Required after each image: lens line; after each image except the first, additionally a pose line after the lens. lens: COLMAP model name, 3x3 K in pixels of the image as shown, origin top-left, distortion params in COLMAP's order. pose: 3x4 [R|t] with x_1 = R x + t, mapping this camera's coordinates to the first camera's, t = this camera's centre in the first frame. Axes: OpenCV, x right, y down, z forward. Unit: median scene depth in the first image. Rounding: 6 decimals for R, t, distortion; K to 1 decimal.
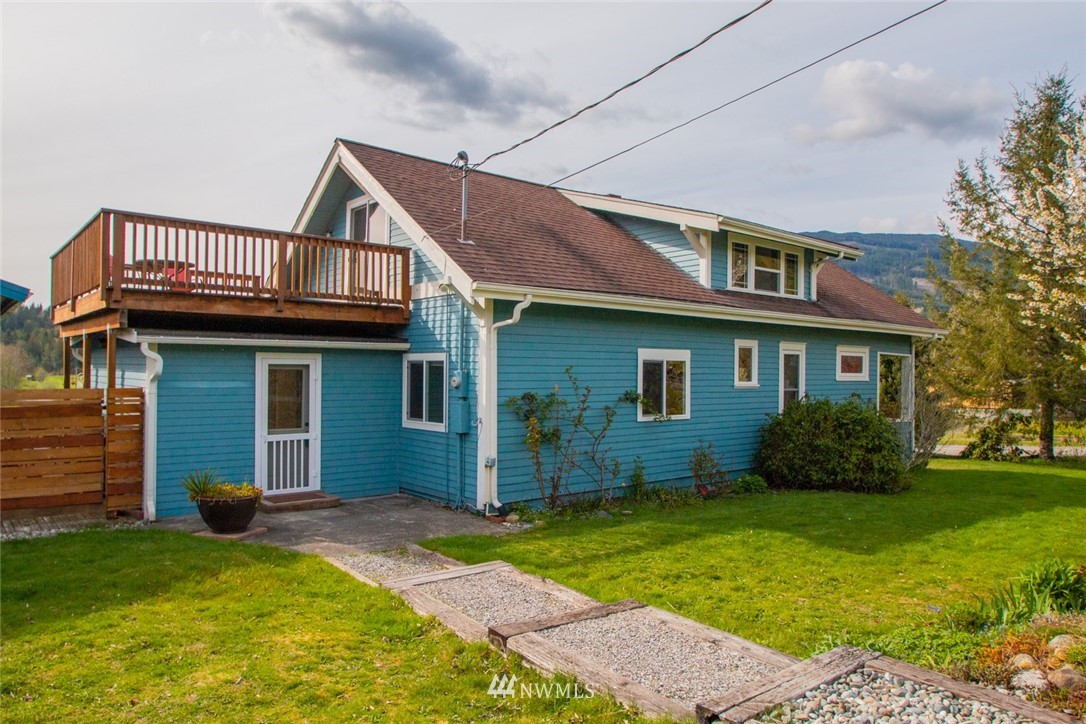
lens RADIAL K [[745.1, 0, 541.1], [0, 745.1, 364.2], [0, 0, 1]] dist [-0.039510, -0.003047]
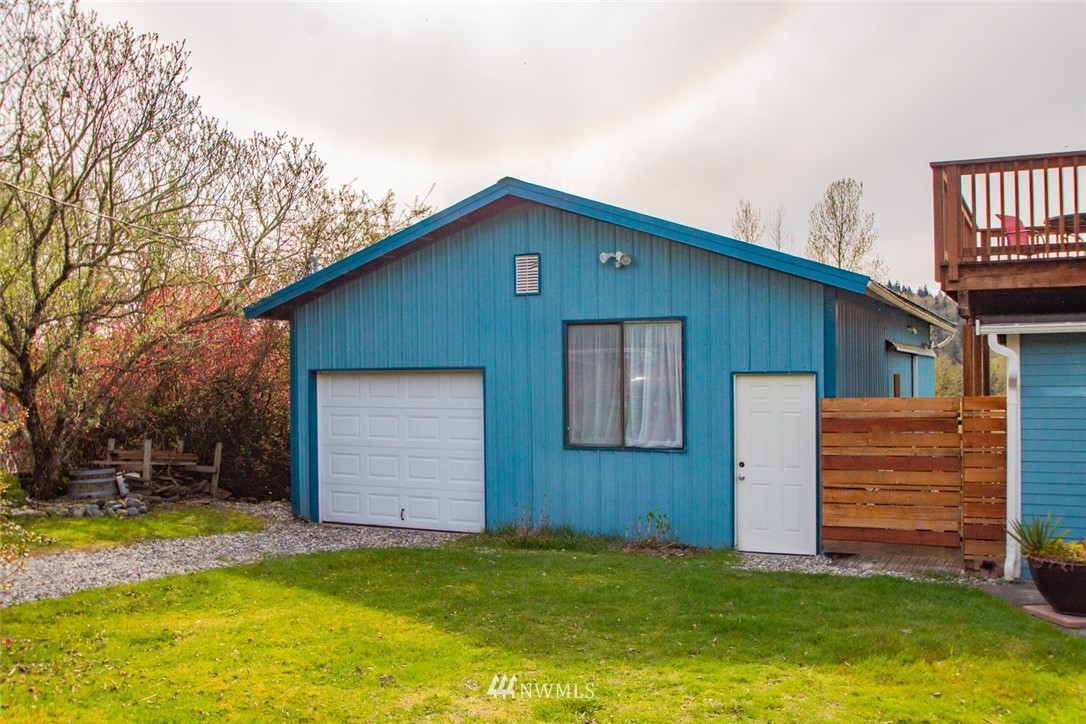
lens RADIAL K [[1052.2, 0, 542.9], [0, 1052.2, 363.9], [0, 0, 1]] dist [0.008394, 0.000000]
pose [[0.434866, -0.021001, -0.900250, 0.208719], [0.020693, 0.999697, -0.013326, 0.004579], [0.900257, -0.012834, 0.435169, 0.144932]]
